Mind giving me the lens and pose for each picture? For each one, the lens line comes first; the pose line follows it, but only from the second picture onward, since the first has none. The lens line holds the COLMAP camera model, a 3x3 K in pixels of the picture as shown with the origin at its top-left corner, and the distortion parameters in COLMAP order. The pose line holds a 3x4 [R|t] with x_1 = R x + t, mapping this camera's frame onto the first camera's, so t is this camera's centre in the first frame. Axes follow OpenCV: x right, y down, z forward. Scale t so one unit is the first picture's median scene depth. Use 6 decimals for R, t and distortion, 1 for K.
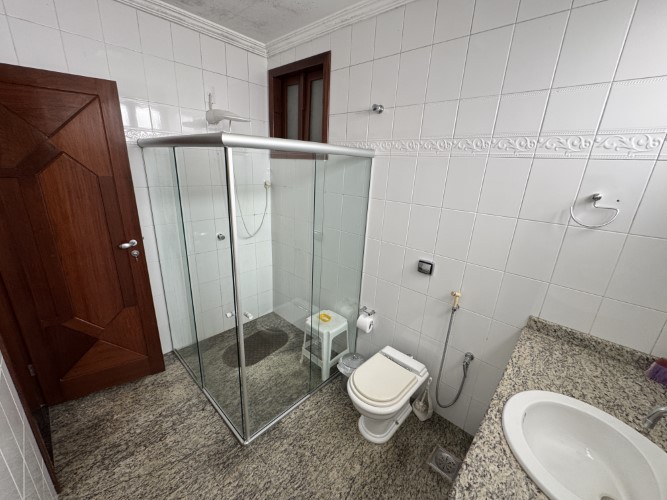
lens RADIAL K [[268.1, 0, 333.5], [0, 268.1, 250.0], [0, 0, 1]] dist [-0.004470, 0.000305]
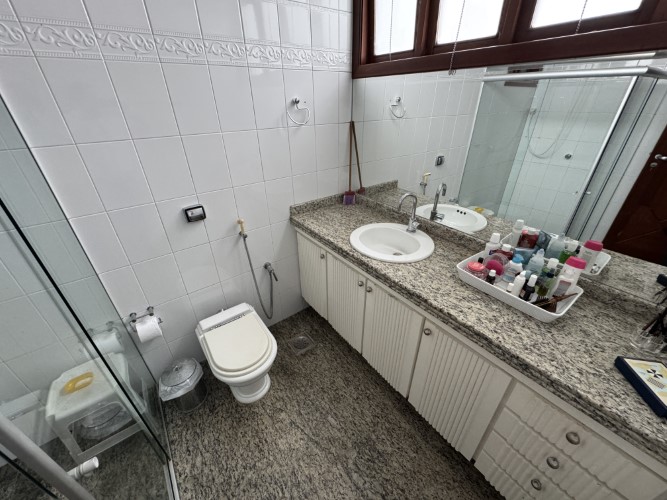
lens RADIAL K [[268.1, 0, 333.5], [0, 268.1, 250.0], [0, 0, 1]] dist [-0.004470, 0.000305]
pose [[0.168607, -0.529040, 0.831678, -0.372916], [0.313037, 0.828817, 0.463757, -0.102321], [-0.934655, 0.182153, 0.305353, 0.394555]]
